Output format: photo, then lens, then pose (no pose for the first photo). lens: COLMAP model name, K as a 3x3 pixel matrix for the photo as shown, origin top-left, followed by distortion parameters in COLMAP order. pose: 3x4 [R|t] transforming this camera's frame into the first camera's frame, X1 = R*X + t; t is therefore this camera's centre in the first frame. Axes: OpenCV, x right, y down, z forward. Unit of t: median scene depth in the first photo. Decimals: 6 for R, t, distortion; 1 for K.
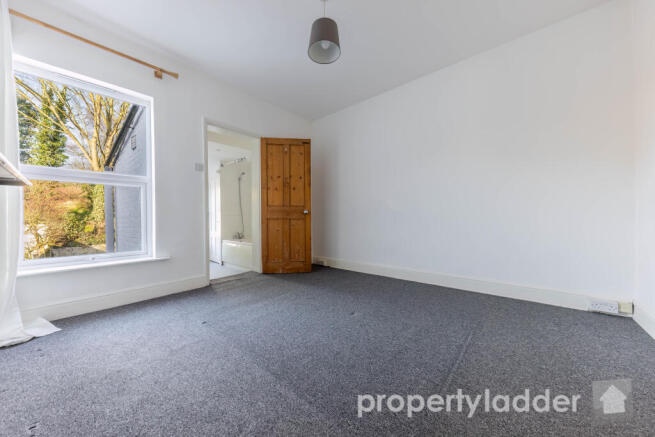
lens RADIAL K [[227.7, 0, 327.2], [0, 227.7, 218.2], [0, 0, 1]] dist [0.000532, -0.000057]
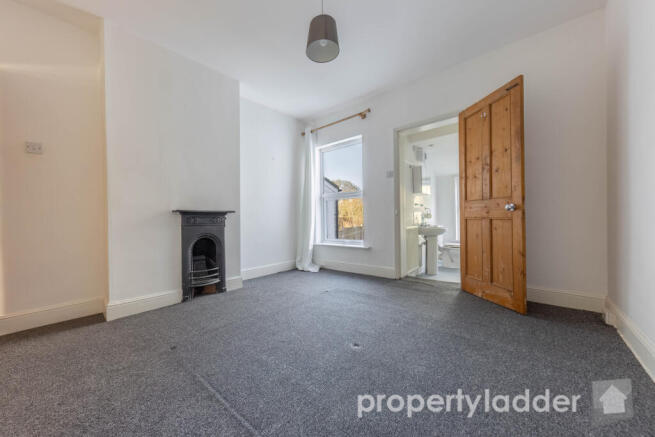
lens RADIAL K [[227.7, 0, 327.2], [0, 227.7, 218.3], [0, 0, 1]] dist [0.000532, -0.000057]
pose [[0.036204, 0.002521, -0.999341, 0.464455], [0.011546, 0.999929, 0.002941, -0.004967], [0.999278, -0.011644, 0.036172, 0.504335]]
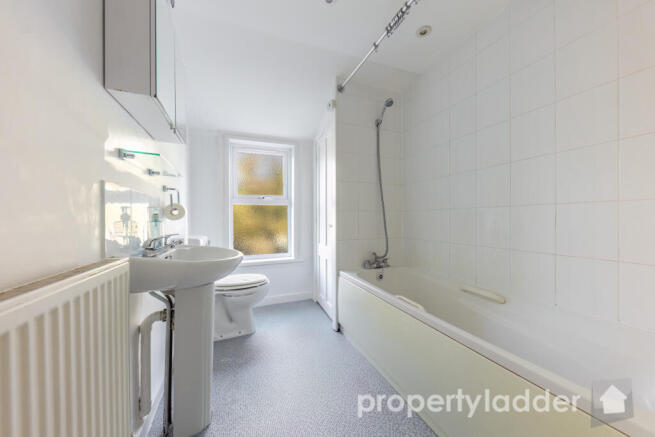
lens RADIAL K [[227.7, 0, 330.5], [0, 227.7, 217.3], [0, 0, 1]] dist [0.000532, -0.000057]
pose [[0.897717, 0.009067, -0.440479, -0.426378], [-0.009728, 0.999952, 0.000756, -0.001741], [0.440465, 0.003606, 0.897763, 0.903923]]
